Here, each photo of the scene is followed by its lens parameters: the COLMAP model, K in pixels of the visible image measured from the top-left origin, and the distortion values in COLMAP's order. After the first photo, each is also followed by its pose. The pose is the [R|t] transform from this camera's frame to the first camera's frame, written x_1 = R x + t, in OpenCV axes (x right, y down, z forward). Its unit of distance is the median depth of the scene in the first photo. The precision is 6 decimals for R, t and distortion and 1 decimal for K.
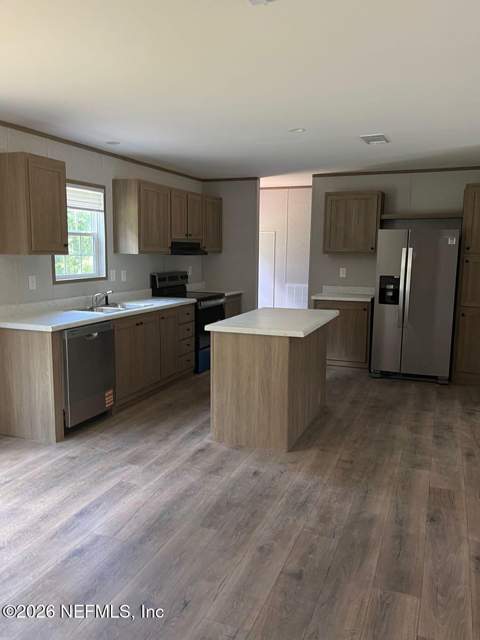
lens RADIAL K [[515.0, 0, 236.4], [0, 515.0, 324.8], [0, 0, 1]] dist [0.013341, -0.007677]
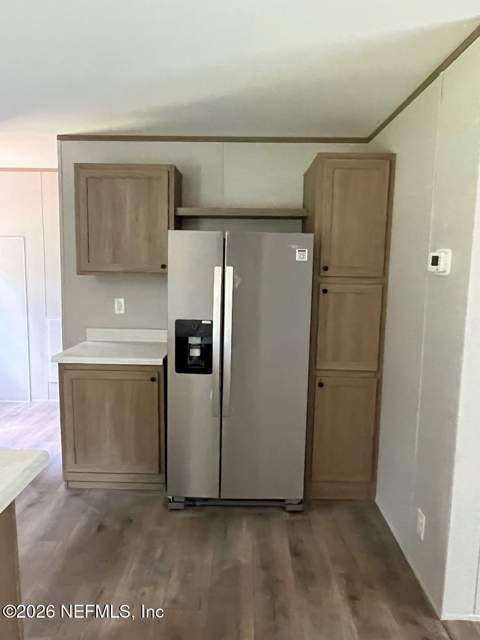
lens RADIAL K [[421.2, 0, 241.3], [0, 421.2, 316.6], [0, 0, 1]] dist [0.010458, 0.000037]
pose [[0.930268, -0.034259, 0.365279, 0.183625], [0.042927, 0.998956, -0.015633, -0.087657], [-0.364362, 0.030224, 0.930767, 0.576125]]
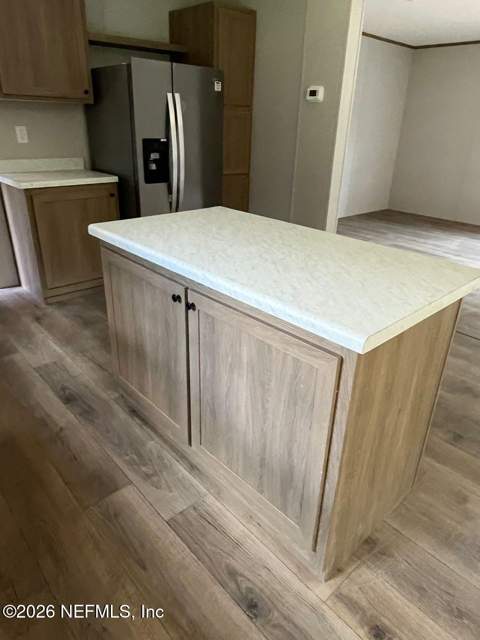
lens RADIAL K [[440.2, 0, 241.7], [0, 440.2, 319.4], [0, 0, 1]] dist [0.005598, -0.000385]
pose [[0.424409, -0.364374, 0.828920, -0.209533], [0.107726, 0.929275, 0.353331, -0.065158], [-0.899039, -0.060661, 0.433646, 0.625510]]
